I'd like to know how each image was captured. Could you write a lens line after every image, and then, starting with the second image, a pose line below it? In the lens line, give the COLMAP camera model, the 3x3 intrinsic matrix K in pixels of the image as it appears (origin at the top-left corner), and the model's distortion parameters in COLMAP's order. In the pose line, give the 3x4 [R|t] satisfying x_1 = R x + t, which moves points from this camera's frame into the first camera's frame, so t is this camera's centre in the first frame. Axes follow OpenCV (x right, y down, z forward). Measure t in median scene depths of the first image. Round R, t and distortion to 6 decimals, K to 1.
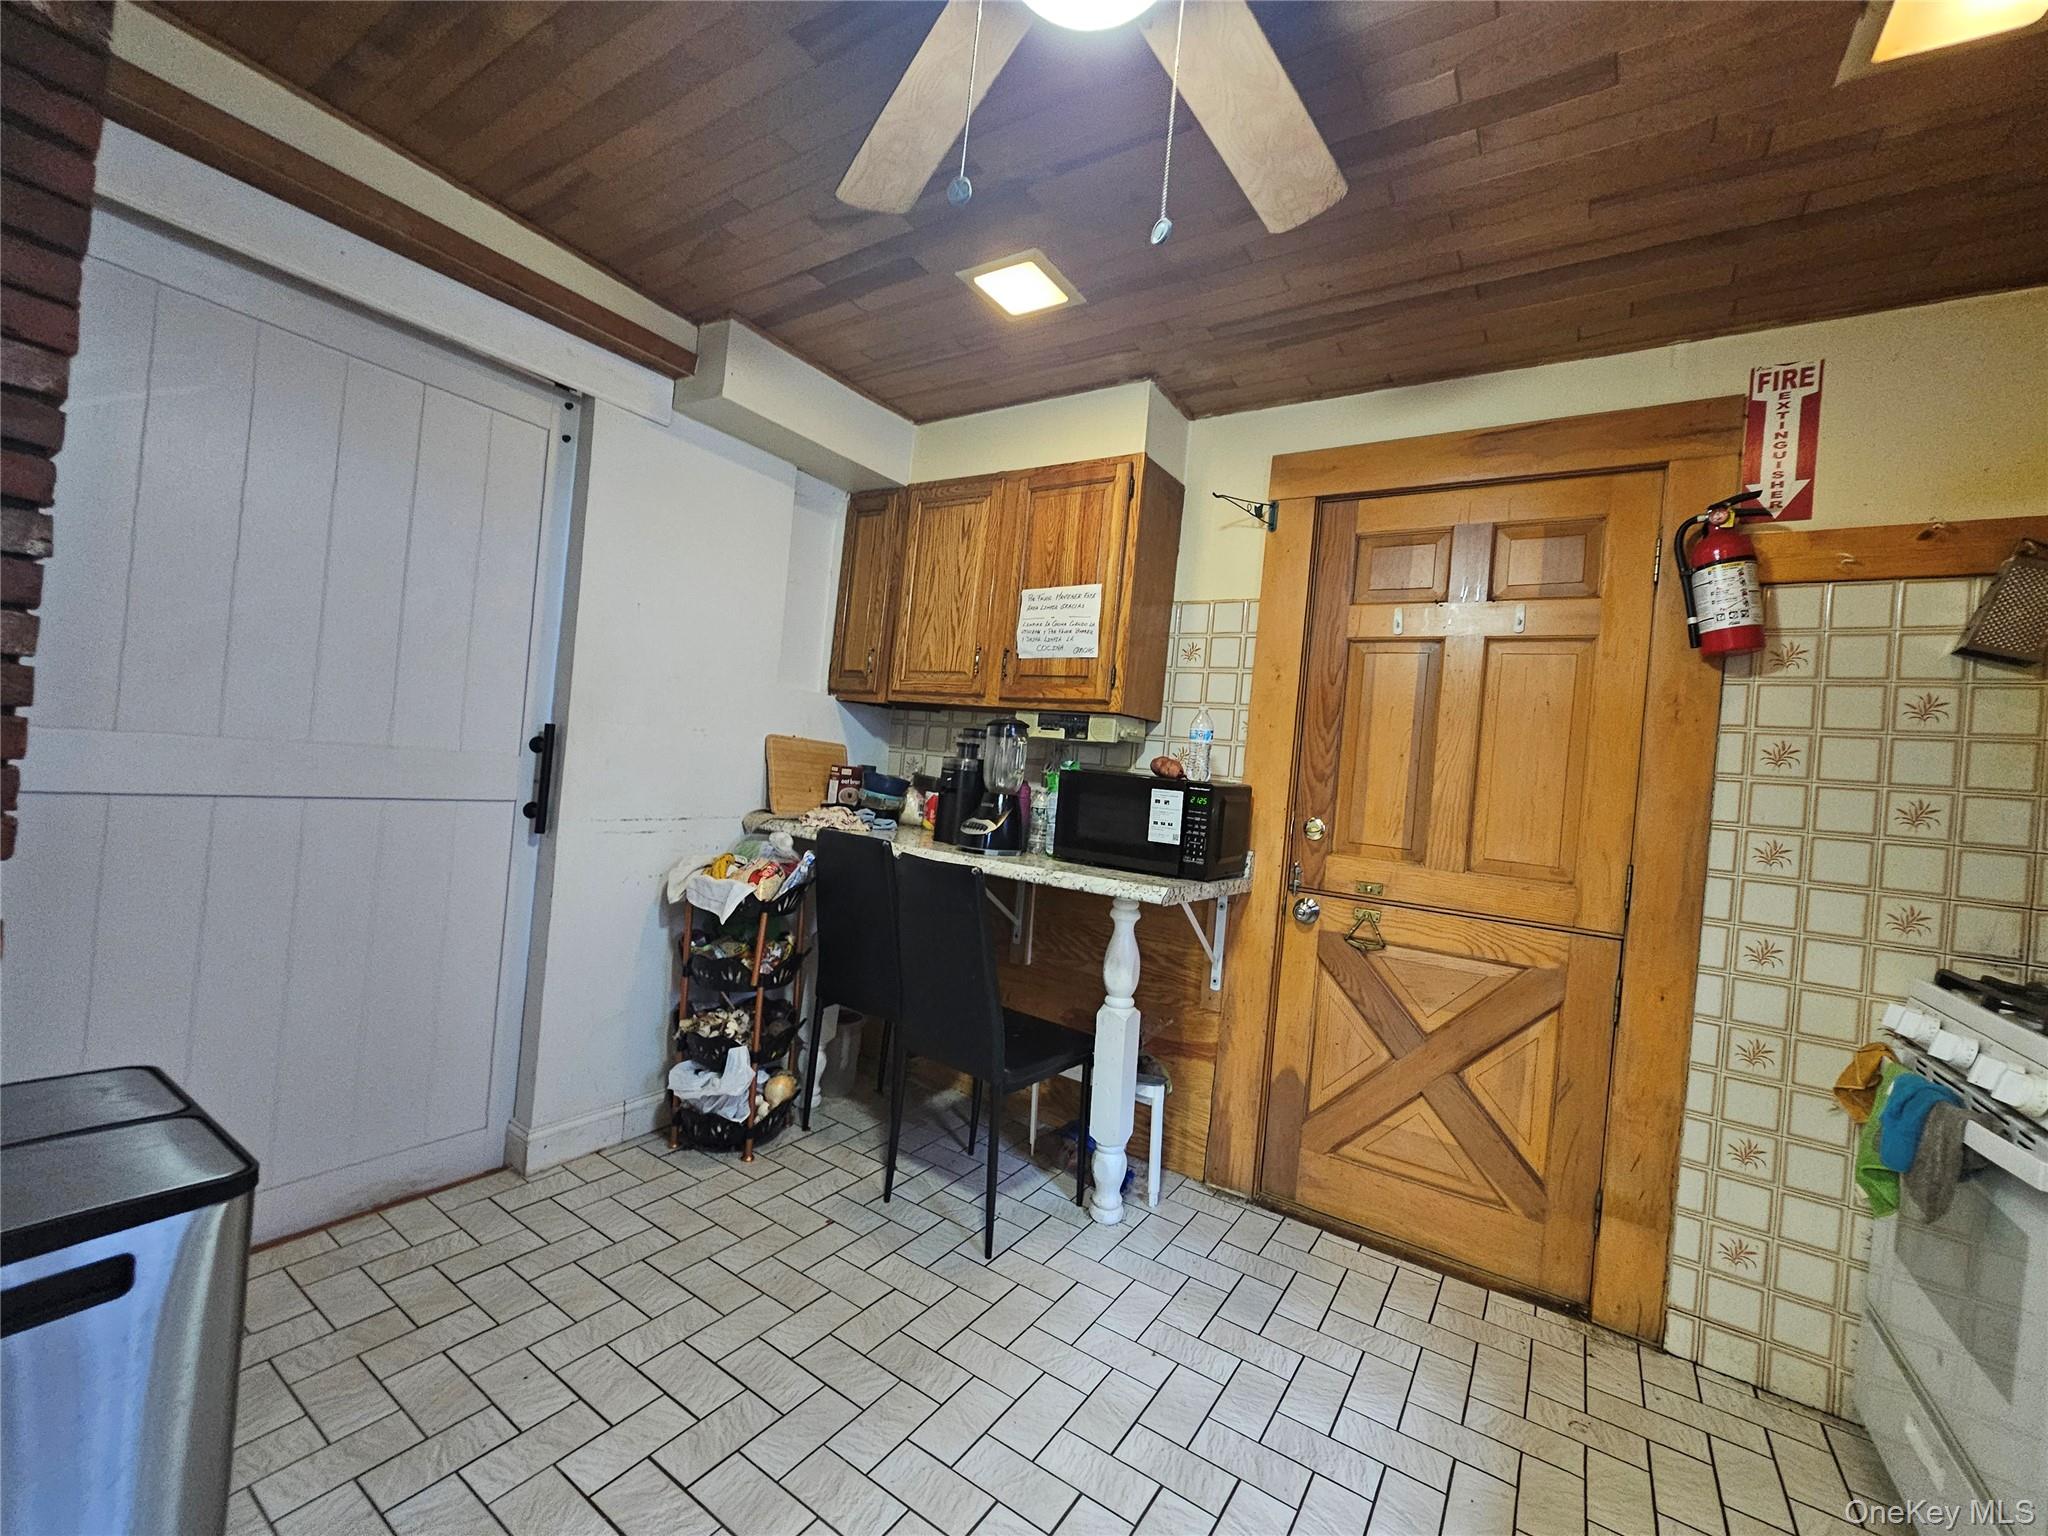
lens RADIAL K [[844.8, 0, 1028.0], [0, 844.8, 766.4], [0, 0, 1]] dist [-0.002312, 0.000670]
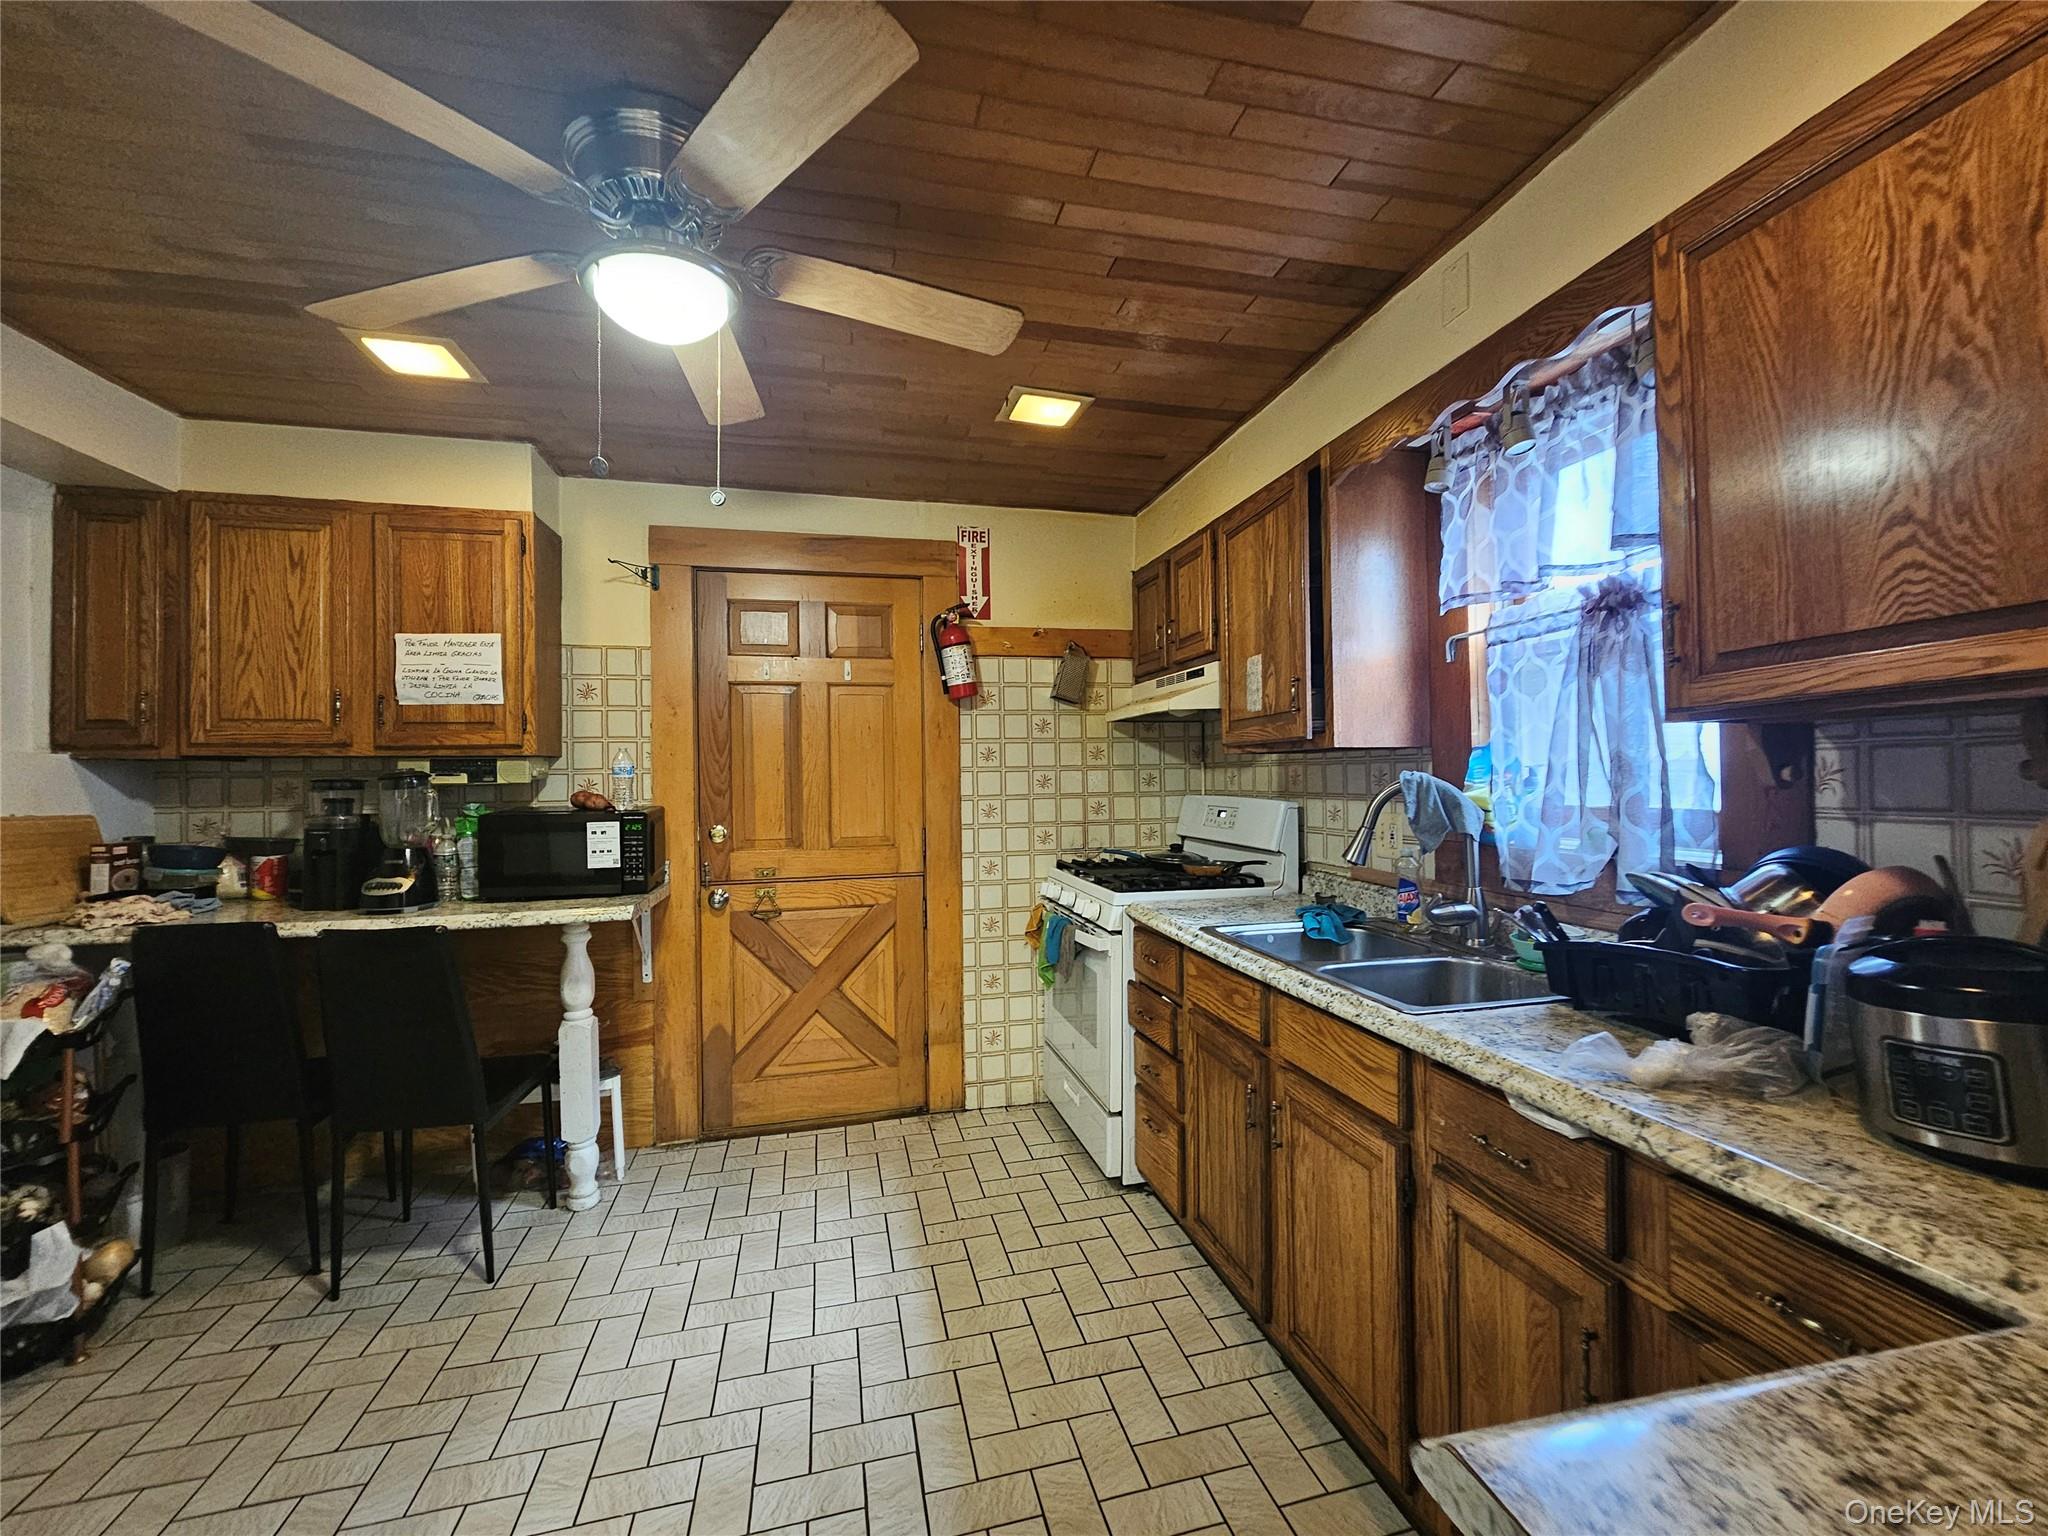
lens RADIAL K [[844.8, 0, 1037.1], [0, 844.8, 770.5], [0, 0, 1]] dist [-0.002312, 0.000670]
pose [[0.668794, -0.100433, 0.736633, -0.291220], [0.072154, 0.994924, 0.070141, -0.082940], [-0.739938, 0.006241, 0.672646, -0.221421]]
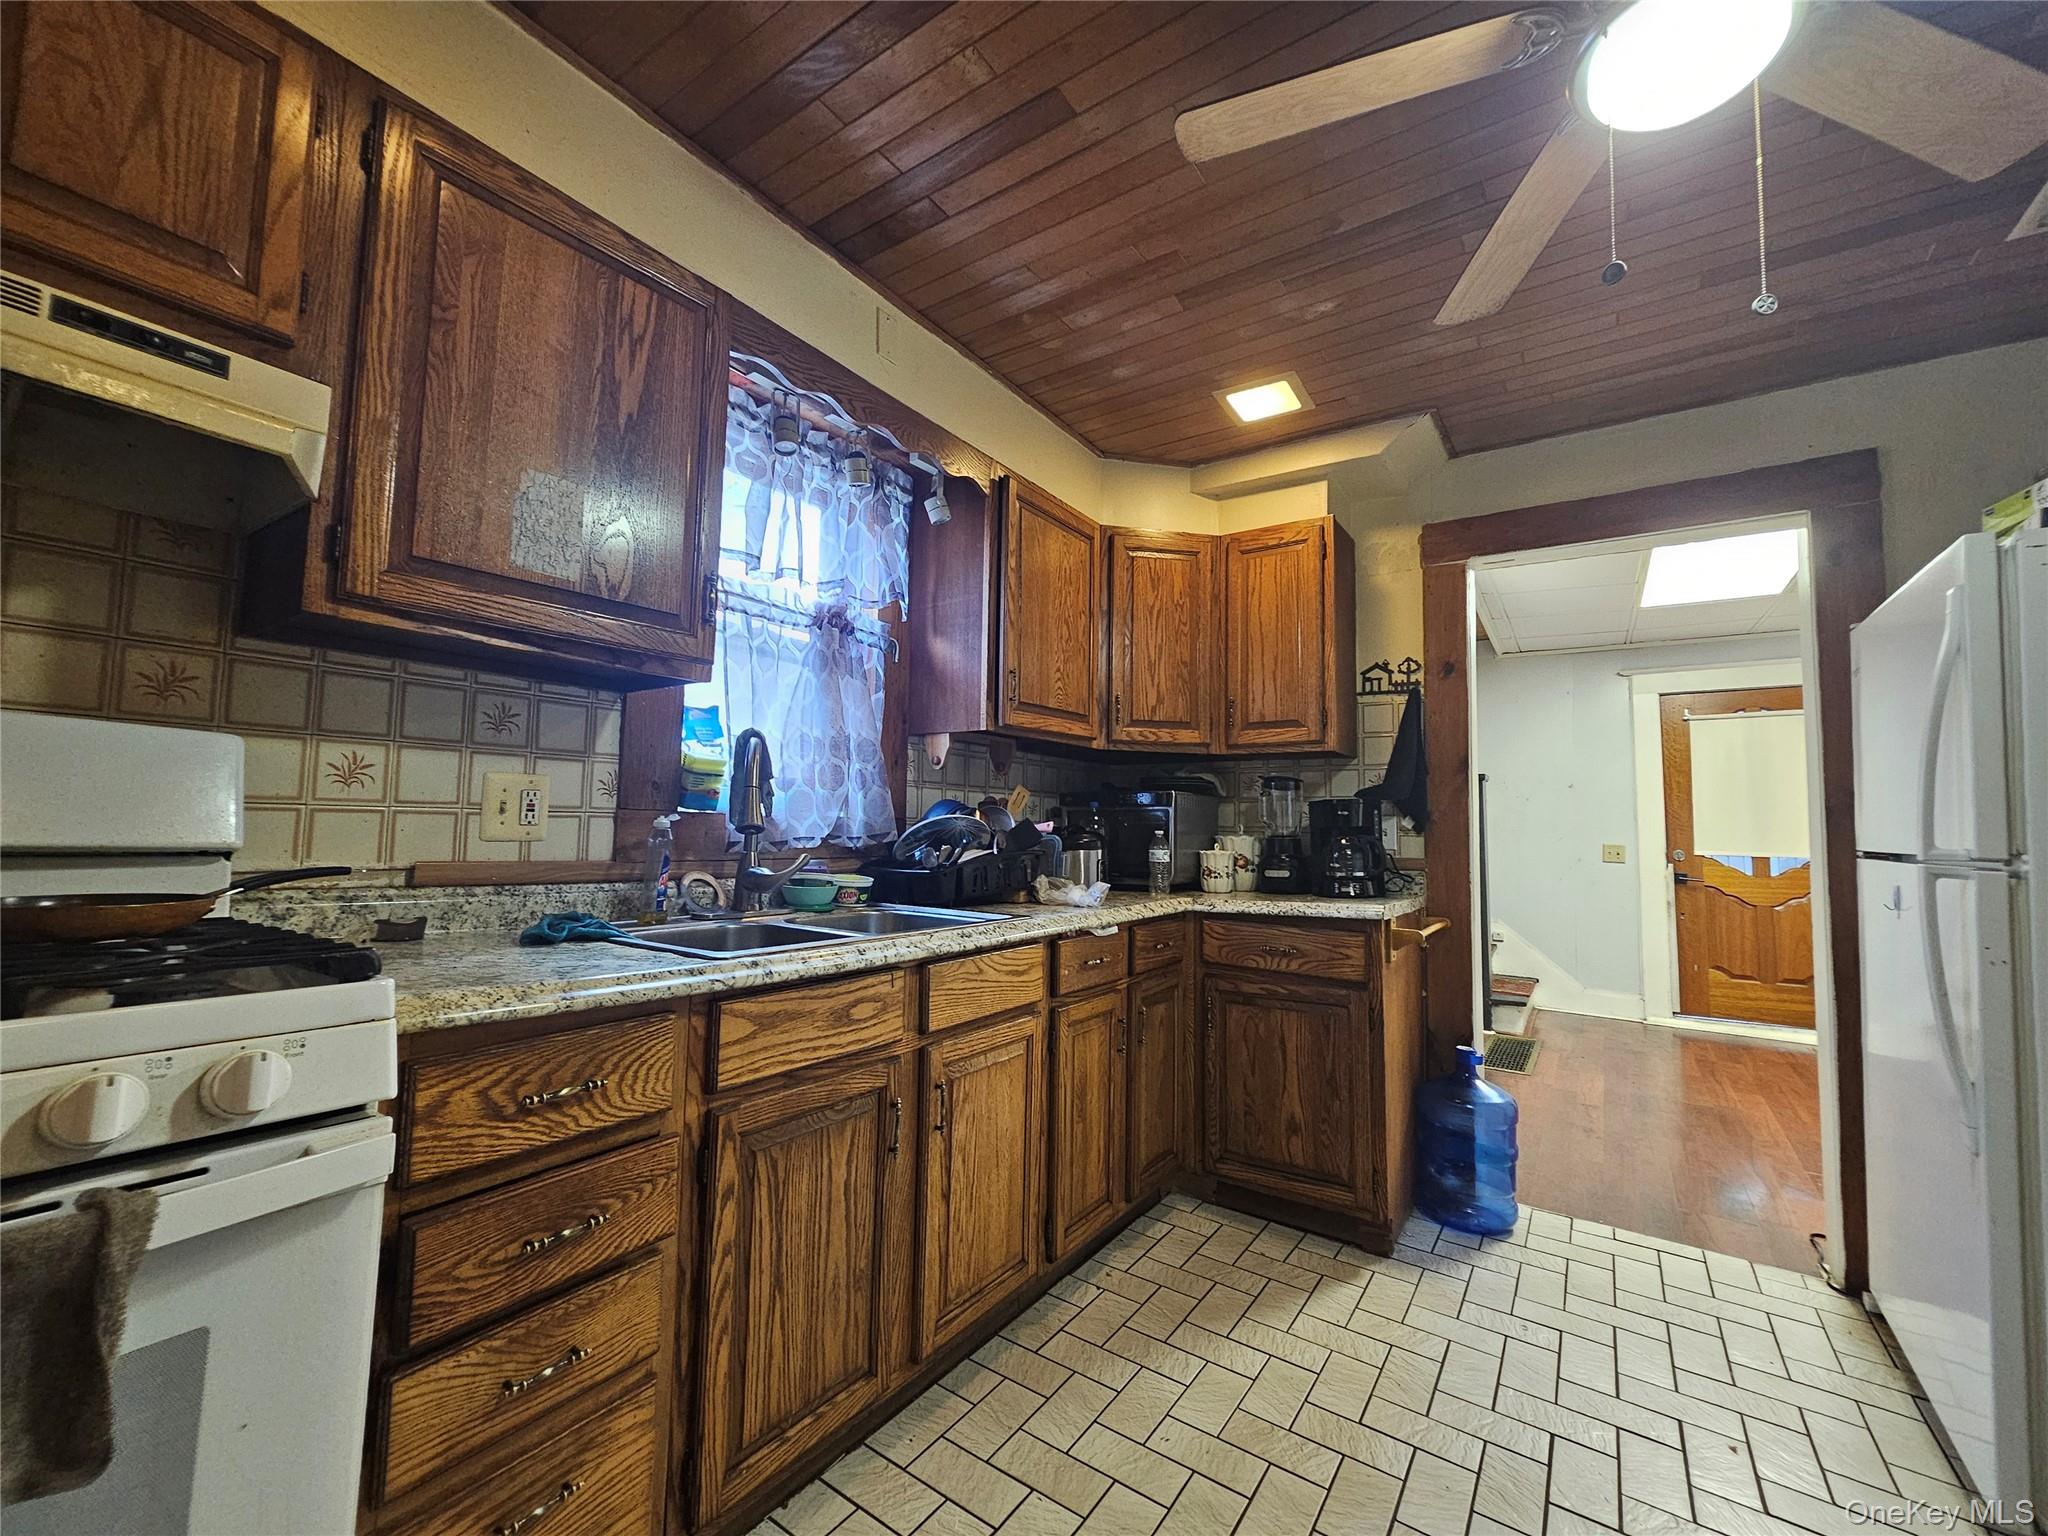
lens RADIAL K [[844.8, 0, 1027.0], [0, 844.8, 767.6], [0, 0, 1]] dist [-0.002312, 0.000670]
pose [[-0.992838, -0.117518, 0.021482, 0.356353], [-0.118845, 0.989885, -0.077485, 0.079570], [-0.012159, -0.079483, -0.996762, 0.896758]]
